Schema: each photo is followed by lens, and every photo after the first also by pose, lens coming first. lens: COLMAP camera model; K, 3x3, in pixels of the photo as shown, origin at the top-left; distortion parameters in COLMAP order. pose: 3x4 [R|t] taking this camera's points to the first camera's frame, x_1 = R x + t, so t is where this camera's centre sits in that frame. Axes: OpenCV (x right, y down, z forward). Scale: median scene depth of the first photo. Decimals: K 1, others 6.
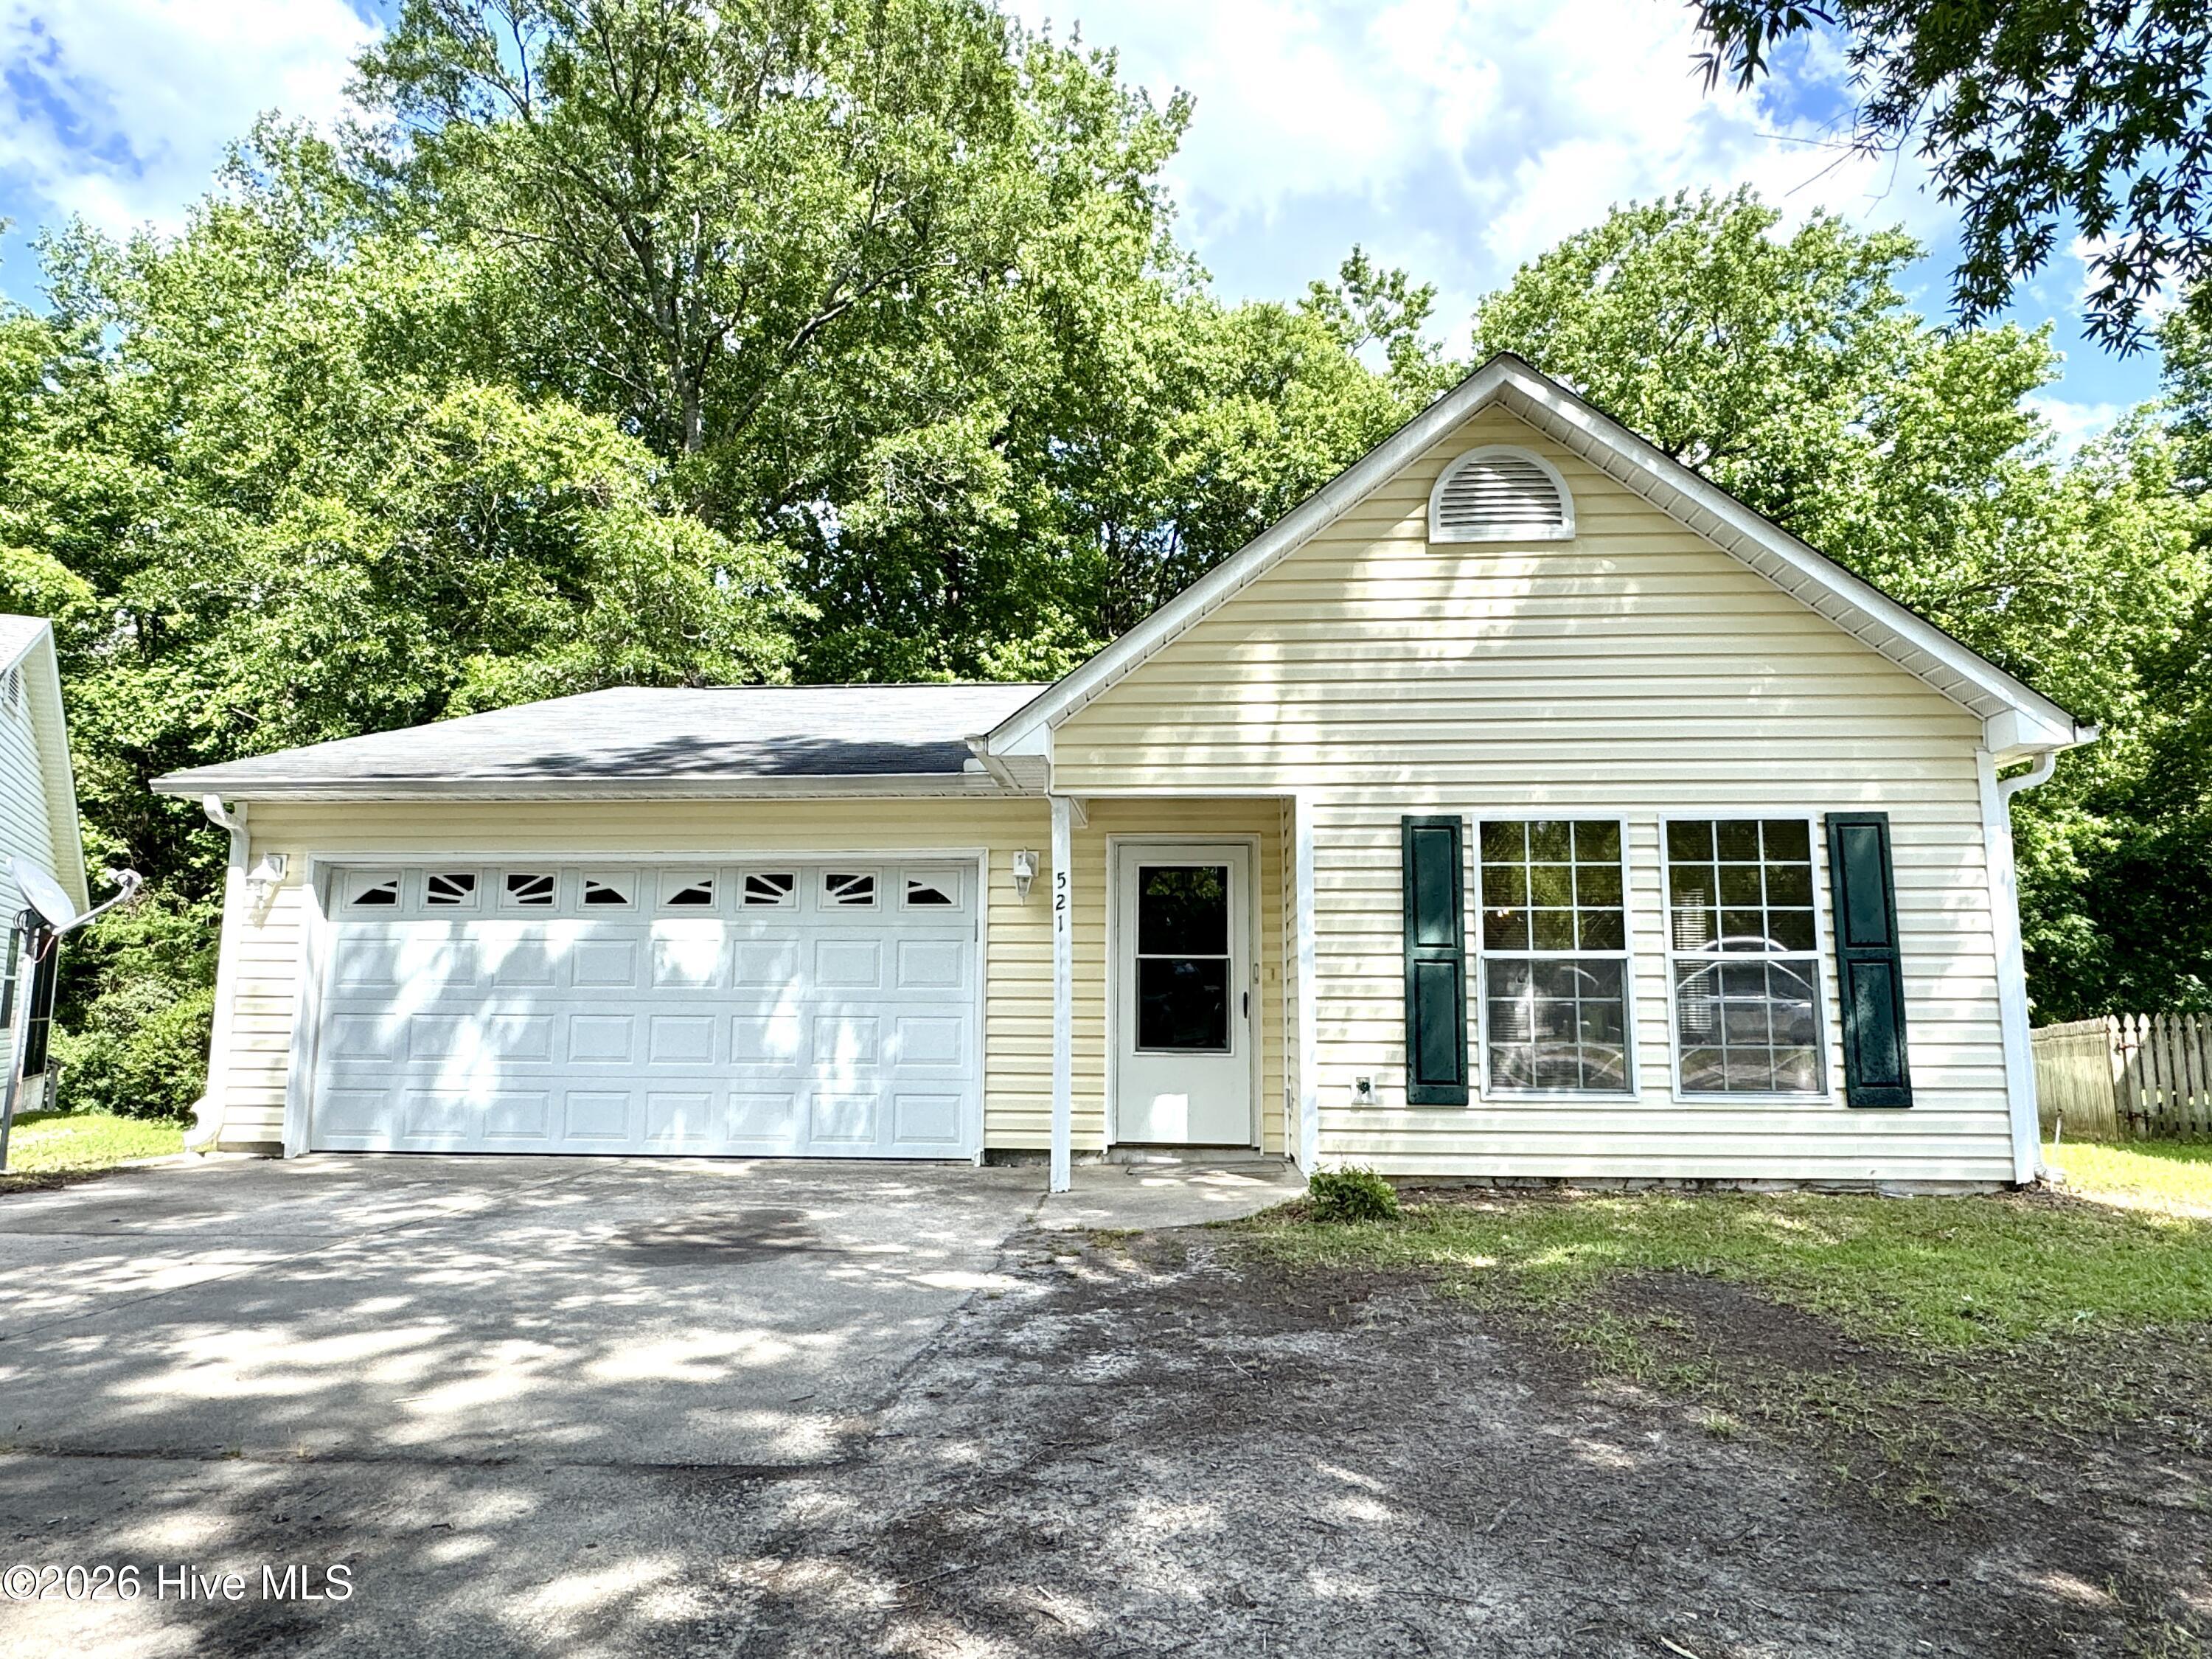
lens RADIAL K [[1334.4, 0, 1096.6], [0, 1334.4, 837.9], [0, 0, 1]] dist [-0.005737, 0.002315]
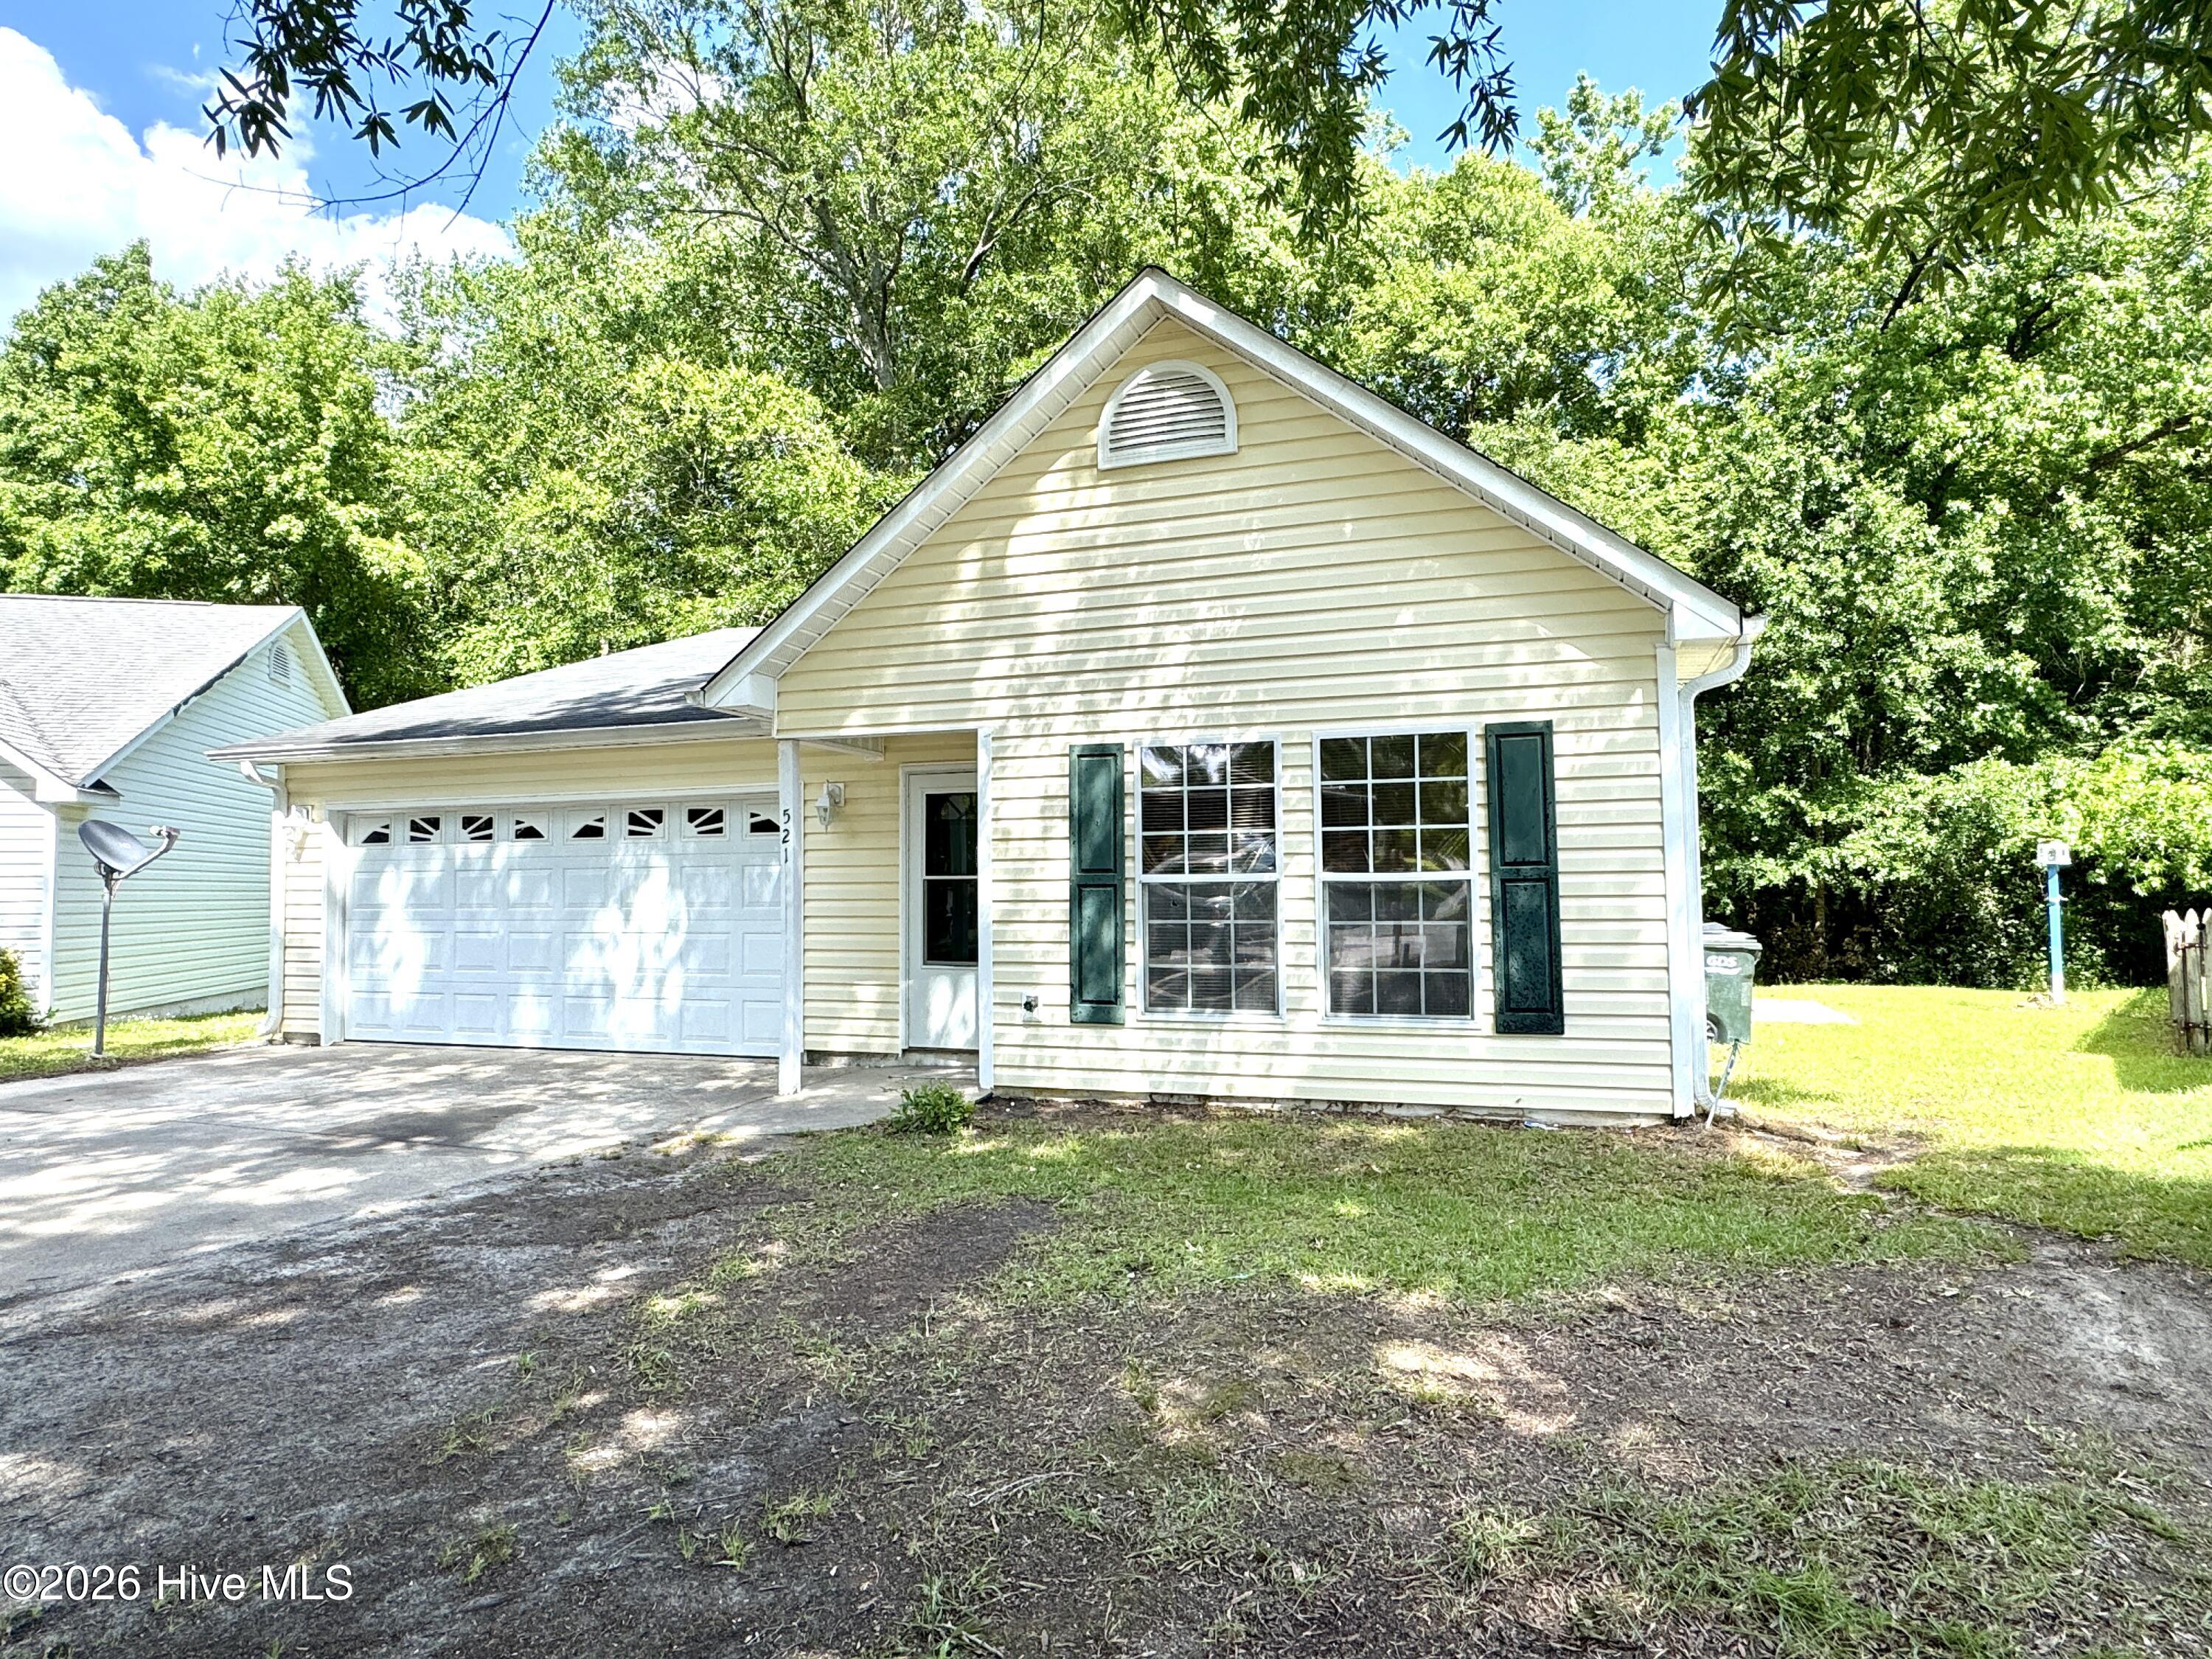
lens RADIAL K [[1279.4, 0, 1104.4], [0, 1279.4, 822.5], [0, 0, 1]] dist [-0.002702, 0.002985]
pose [[0.964164, -0.027741, -0.263851, 0.506772], [0.048953, 0.996044, 0.074159, -0.028799], [0.260750, -0.084417, 0.961708, 0.050784]]
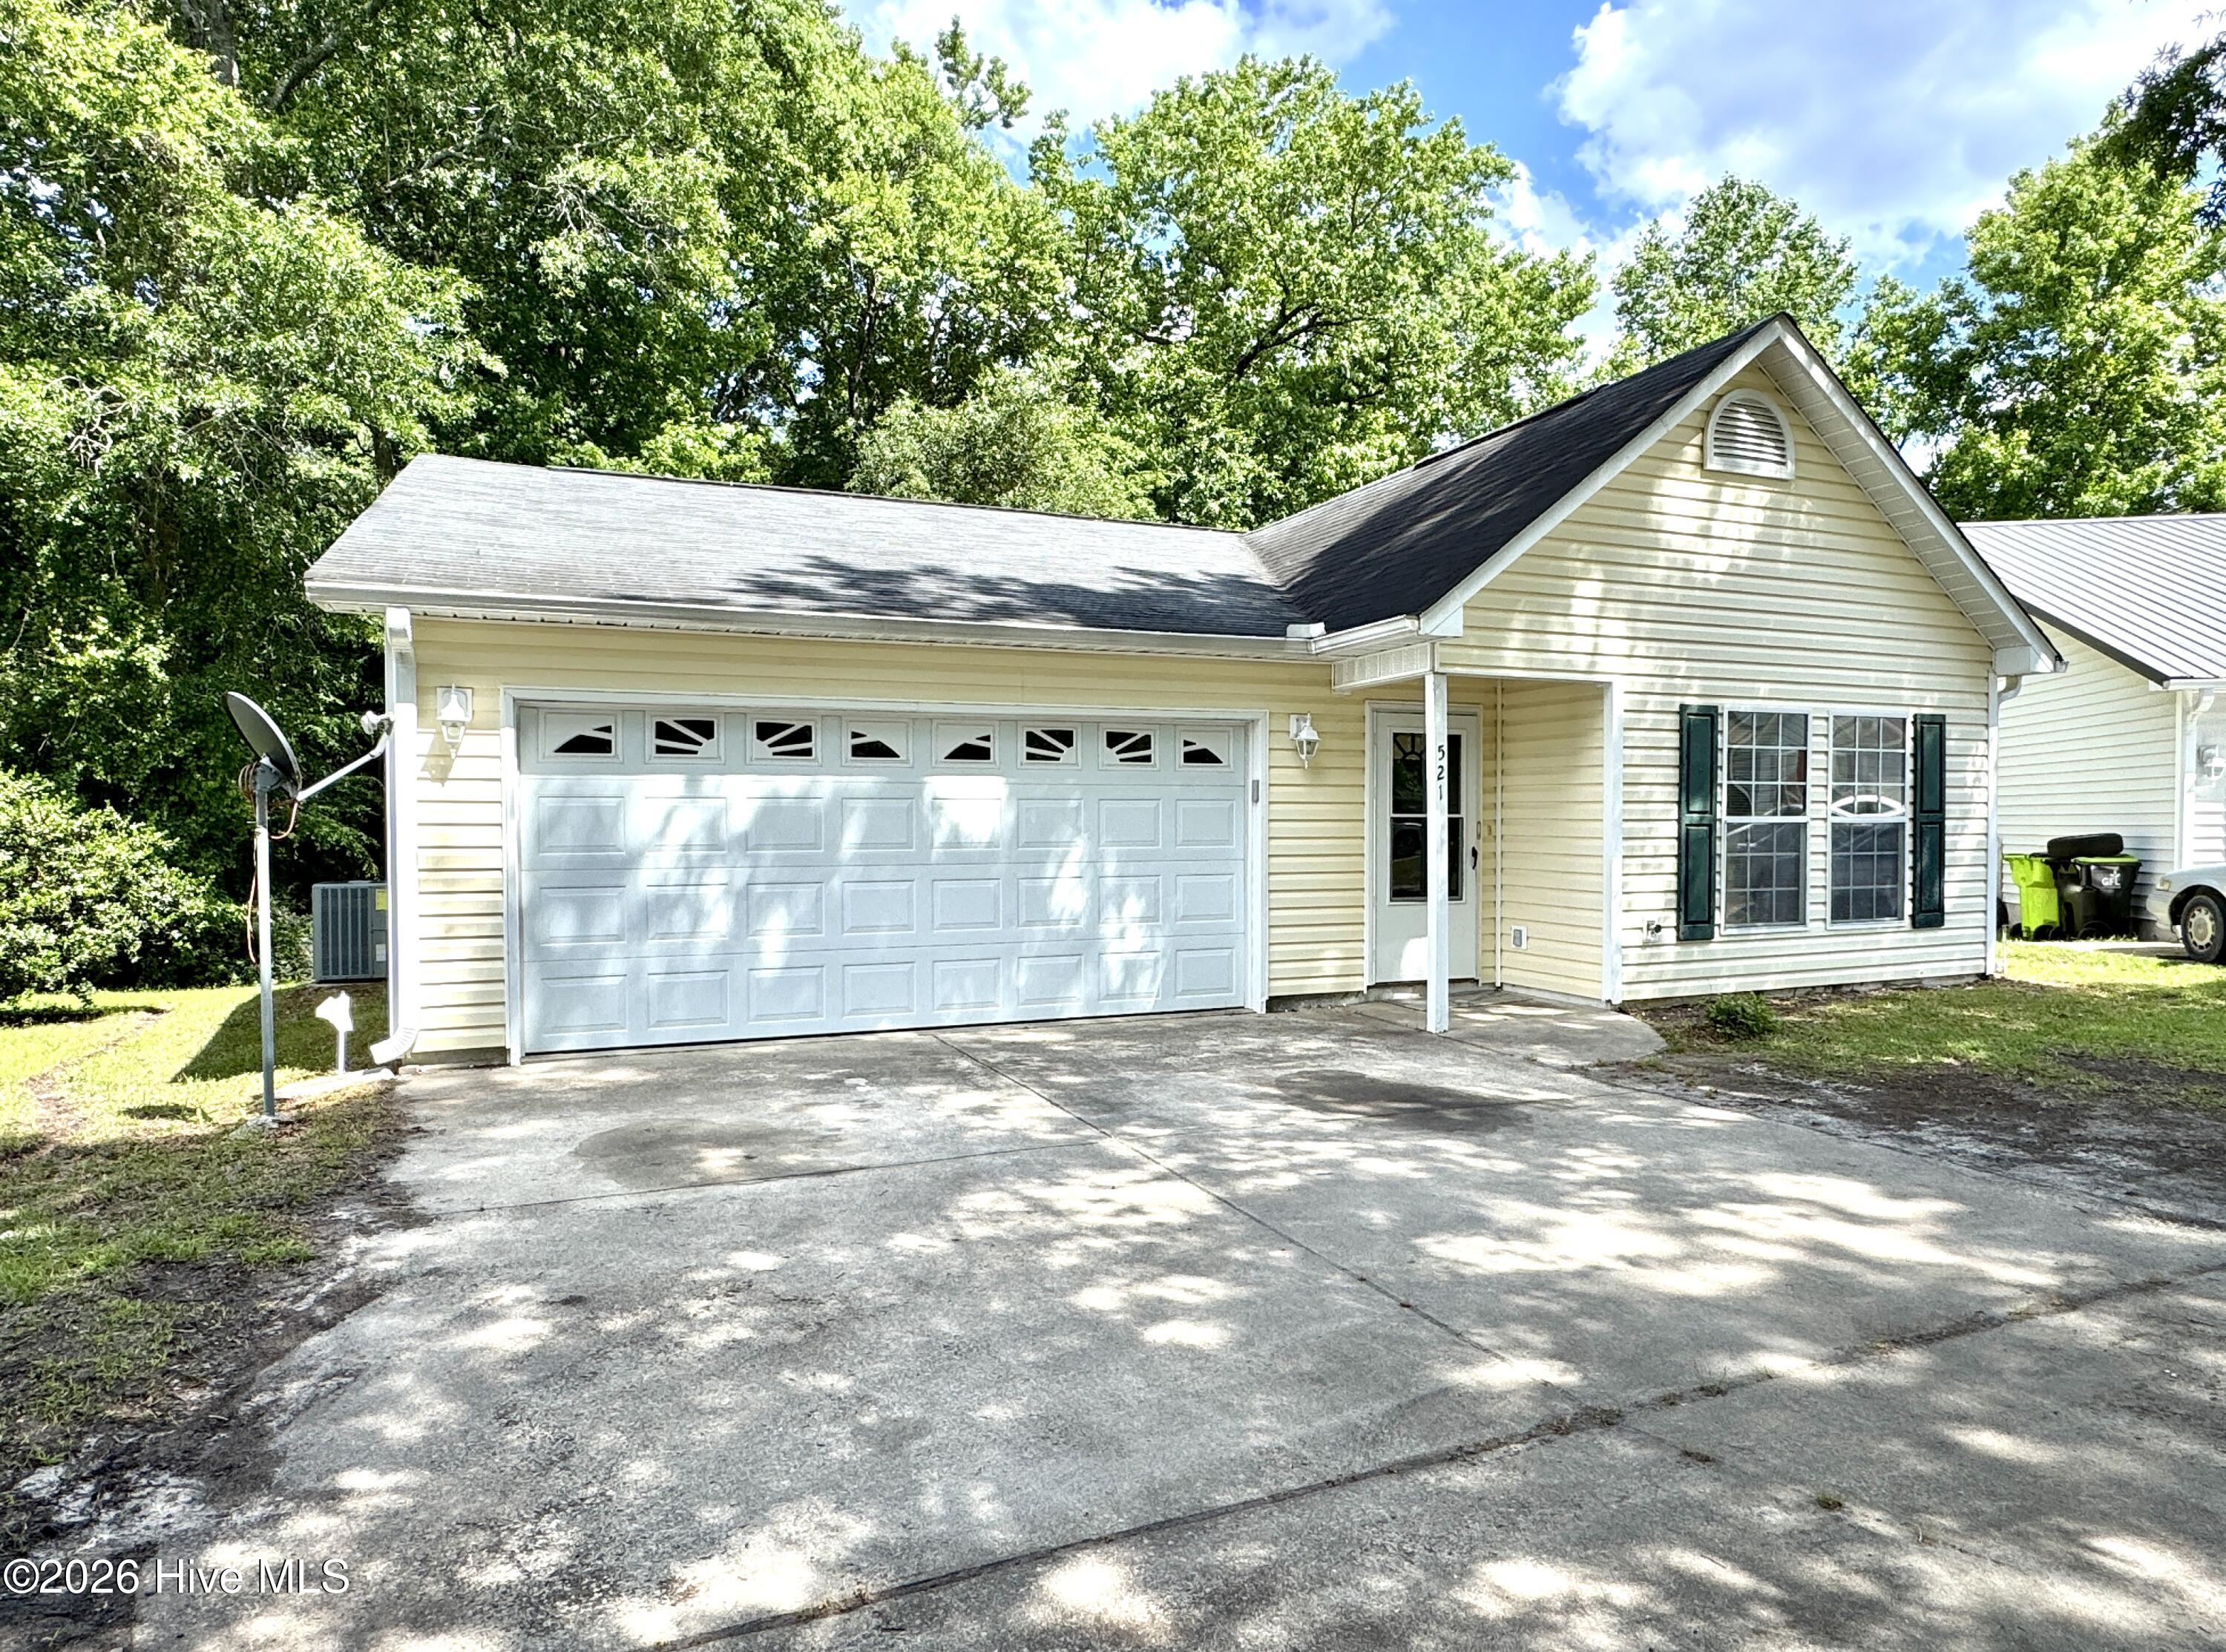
lens RADIAL K [[1342.7, 0, 1129.6], [0, 1342.7, 859.5], [0, 0, 1]] dist [-0.005737, 0.002315]
pose [[0.889248, -0.020491, 0.456966, -0.752368], [-0.052872, 0.987696, 0.147177, -0.029564], [-0.454360, -0.155037, 0.877223, 0.146158]]
